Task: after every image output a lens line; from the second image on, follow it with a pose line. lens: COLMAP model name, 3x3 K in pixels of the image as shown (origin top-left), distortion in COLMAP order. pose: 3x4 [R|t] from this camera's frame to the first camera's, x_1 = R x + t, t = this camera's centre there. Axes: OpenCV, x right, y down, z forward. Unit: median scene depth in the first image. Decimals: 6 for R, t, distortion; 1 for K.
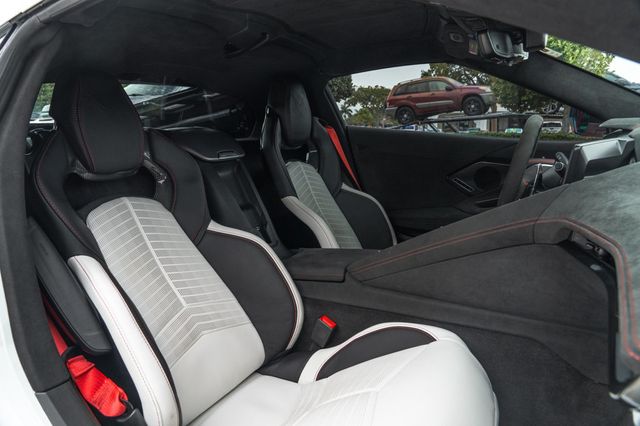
lens RADIAL K [[438.0, 0, 320.0], [0, 438.0, 213.0], [0, 0, 1]] dist [0.007058, 0.001640]
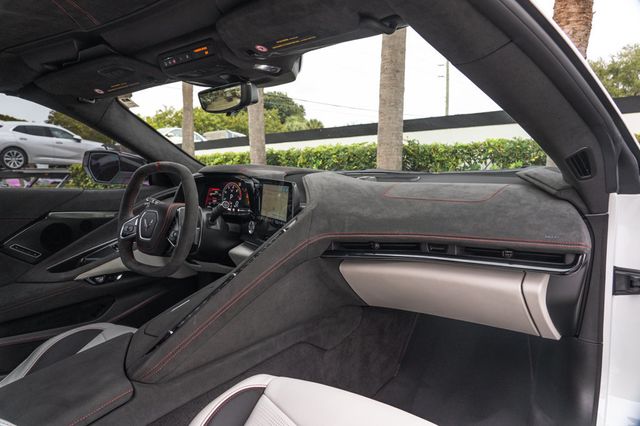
lens RADIAL K [[438.0, 0, 320.0], [0, 438.0, 213.0], [0, 0, 1]] dist [0.007058, 0.001640]
pose [[0.147557, -0.097533, 0.984233, -0.511865], [0.214163, 0.974668, 0.064477, -0.096222], [-0.965588, 0.201272, 0.164707, 0.532327]]
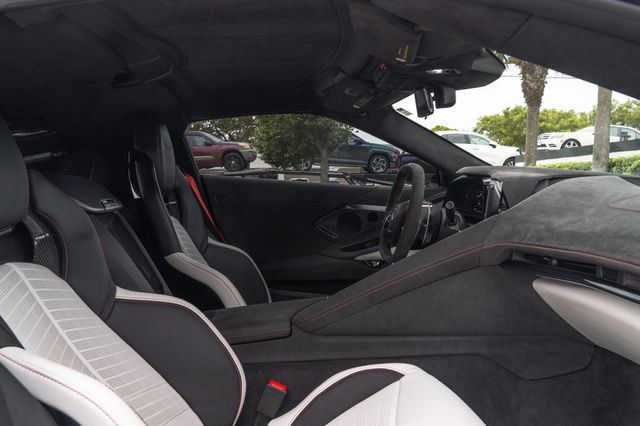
lens RADIAL K [[477.1, 0, 320.0], [0, 477.1, 213.0], [0, 0, 1]] dist [0.006462, 0.000770]
pose [[0.864097, -0.033928, 0.502180, -0.365954], [0.100198, 0.989351, -0.105568, 0.013860], [-0.493251, 0.141539, 0.858295, 0.076442]]
